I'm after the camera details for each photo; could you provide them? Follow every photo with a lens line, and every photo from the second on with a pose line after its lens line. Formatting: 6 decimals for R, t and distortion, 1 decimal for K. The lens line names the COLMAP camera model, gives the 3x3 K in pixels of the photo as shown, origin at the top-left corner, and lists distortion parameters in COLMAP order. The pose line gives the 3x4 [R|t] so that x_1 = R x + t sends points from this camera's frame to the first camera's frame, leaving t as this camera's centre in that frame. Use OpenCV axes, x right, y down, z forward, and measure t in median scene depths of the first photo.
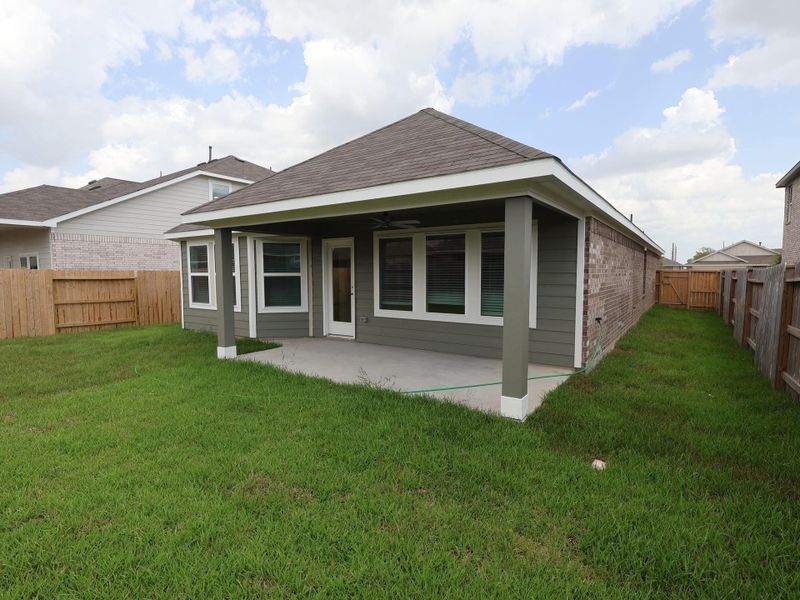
lens RADIAL K [[416.0, 0, 400.3], [0, 416.0, 303.3], [0, 0, 1]] dist [-0.003330, 0.001151]
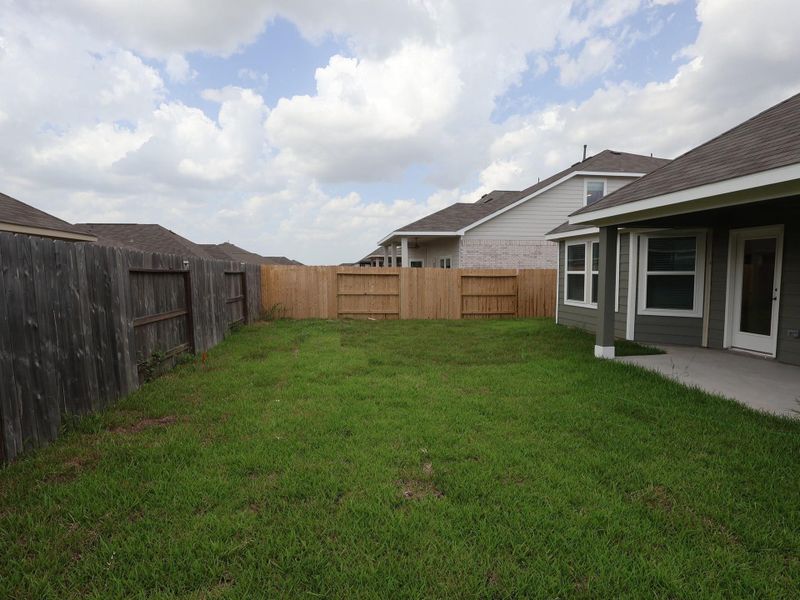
lens RADIAL K [[416.0, 0, 400.3], [0, 416.0, 303.3], [0, 0, 1]] dist [-0.003330, 0.001151]
pose [[0.686253, 0.055670, -0.725229, -0.030536], [-0.051660, 0.998279, 0.027747, 0.000331], [0.725526, 0.018424, 0.687948, -0.023819]]
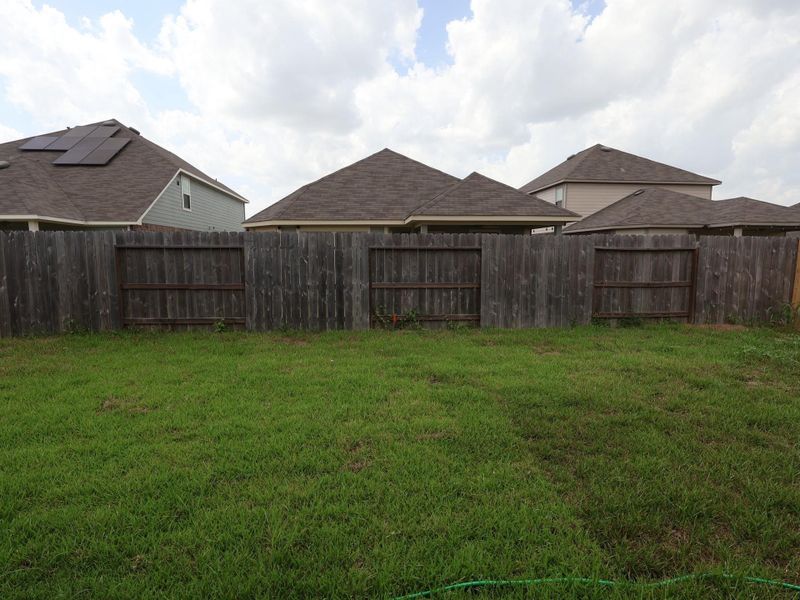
lens RADIAL K [[416.0, 0, 400.3], [0, 416.0, 303.3], [0, 0, 1]] dist [-0.003330, 0.001151]
pose [[-0.770117, 0.070454, -0.634000, -0.199617], [-0.040679, 0.986435, 0.159032, -0.032286], [0.636605, 0.148263, -0.756804, 0.700103]]
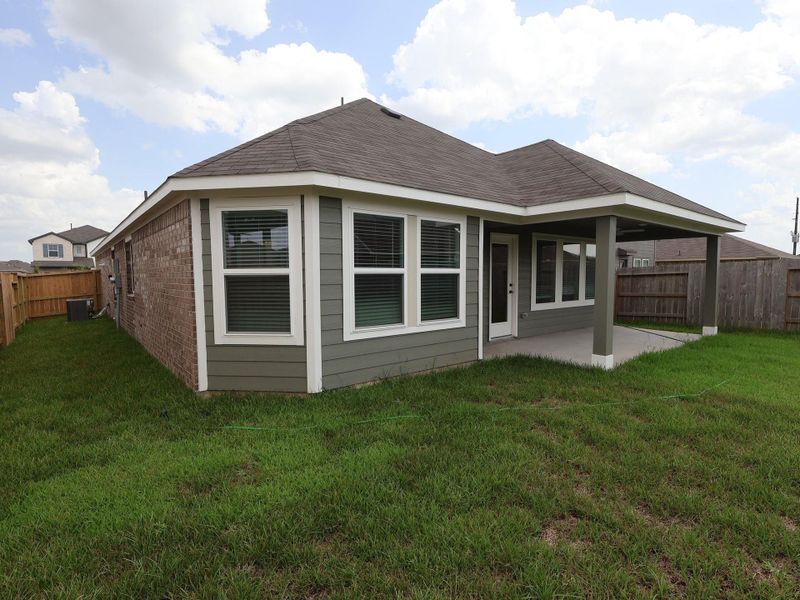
lens RADIAL K [[416.0, 0, 400.3], [0, 416.0, 303.3], [0, 0, 1]] dist [-0.003330, 0.001151]
pose [[0.285333, -0.063229, 0.956341, -0.999185], [0.075117, 0.996227, 0.043454, -0.051142], [-0.955480, 0.059439, 0.289006, 0.849239]]
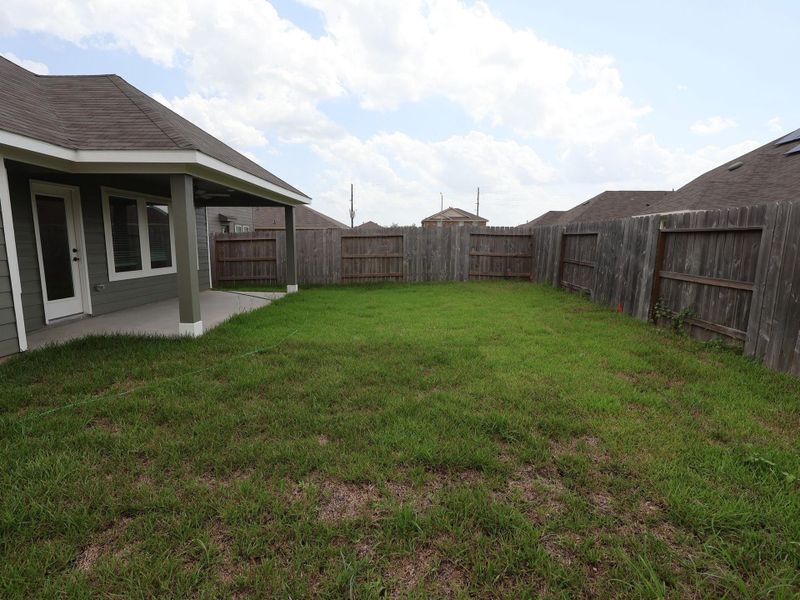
lens RADIAL K [[416.0, 0, 400.3], [0, 416.0, 303.3], [0, 0, 1]] dist [-0.003330, 0.001151]
pose [[-0.545602, -0.122830, 0.828994, -0.976859], [0.058705, 0.981169, 0.184014, -0.043257], [-0.835986, 0.149065, -0.528117, 0.802882]]
